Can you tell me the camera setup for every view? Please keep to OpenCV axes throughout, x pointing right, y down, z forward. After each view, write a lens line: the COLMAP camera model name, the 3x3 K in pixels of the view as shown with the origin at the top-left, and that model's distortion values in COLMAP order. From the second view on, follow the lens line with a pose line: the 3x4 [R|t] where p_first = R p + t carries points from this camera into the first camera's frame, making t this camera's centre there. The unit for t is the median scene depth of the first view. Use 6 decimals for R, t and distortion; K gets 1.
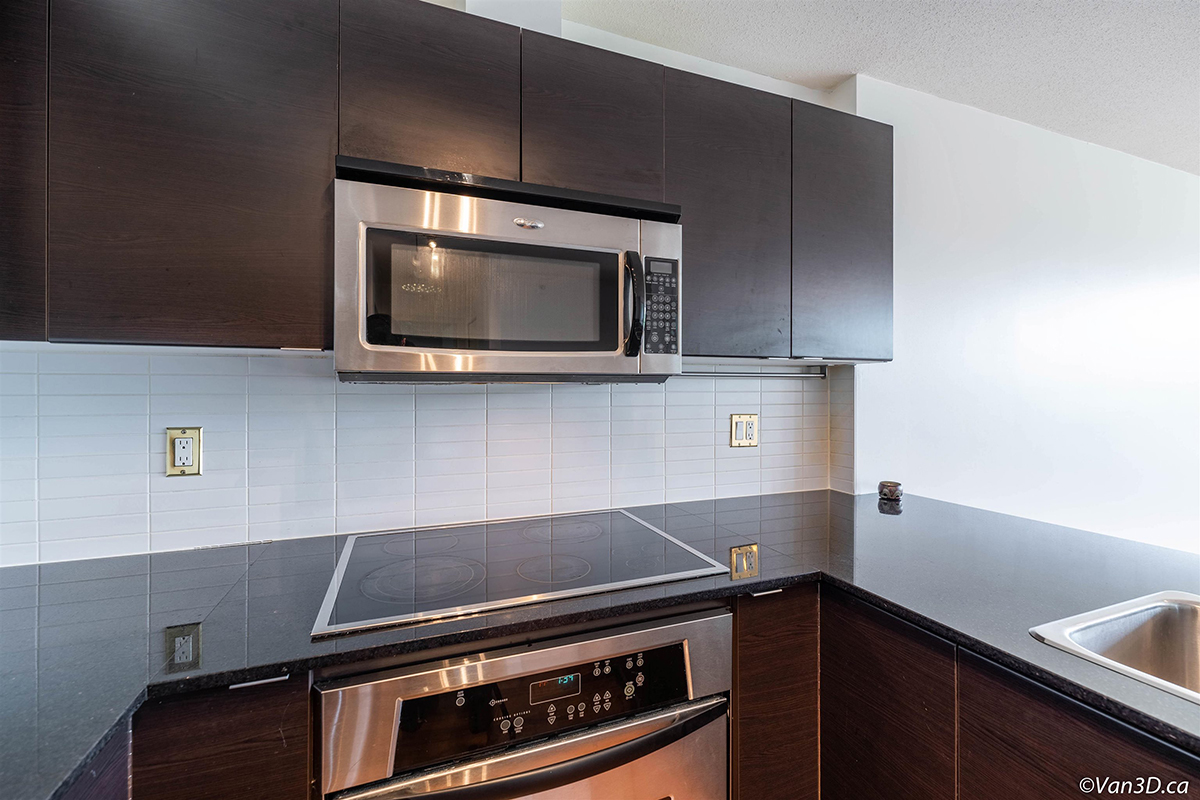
lens RADIAL K [[491.2, 0, 597.9], [0, 491.2, 389.5], [0, 0, 1]] dist [0.000484, 0.000022]
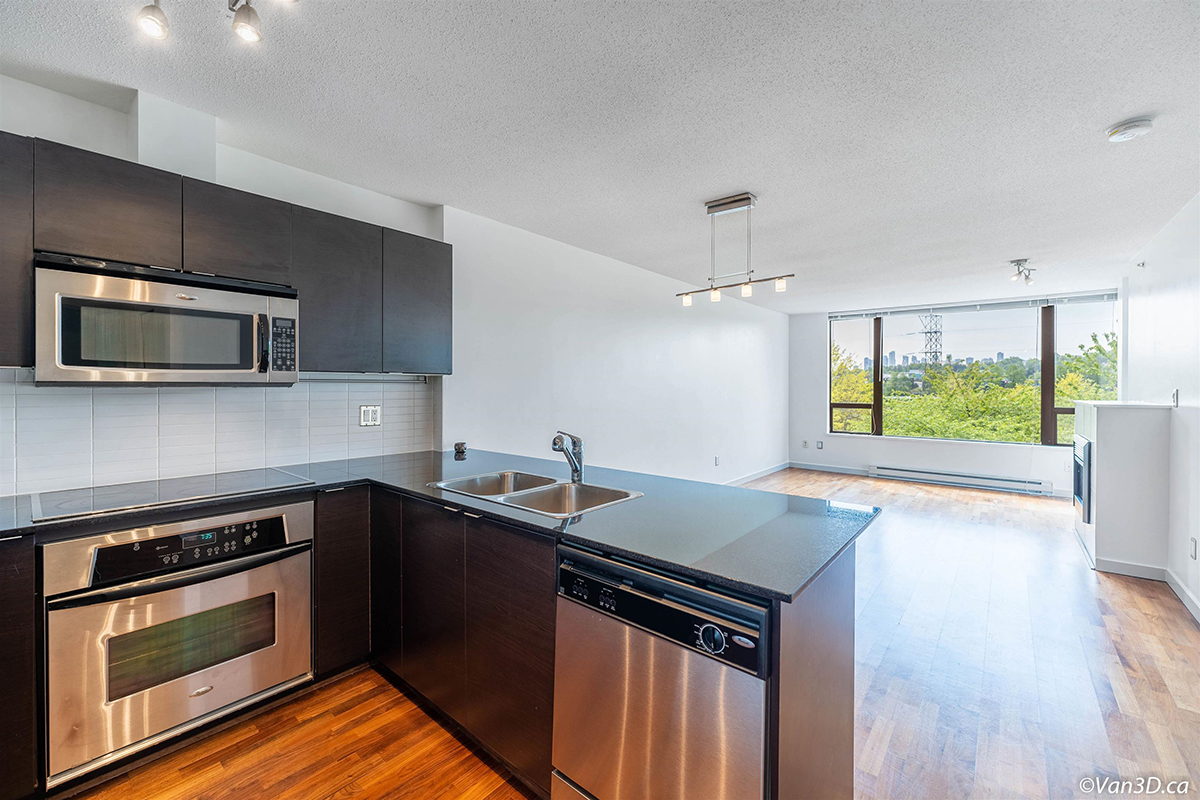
lens RADIAL K [[477.8, 0, 595.0], [0, 477.8, 390.8], [0, 0, 1]] dist [-0.000018, -0.000040]
pose [[0.878384, -0.002181, 0.477950, 0.295088], [-0.001091, 0.999978, 0.006568, -0.013695], [-0.477954, -0.006290, 0.878362, -1.092347]]
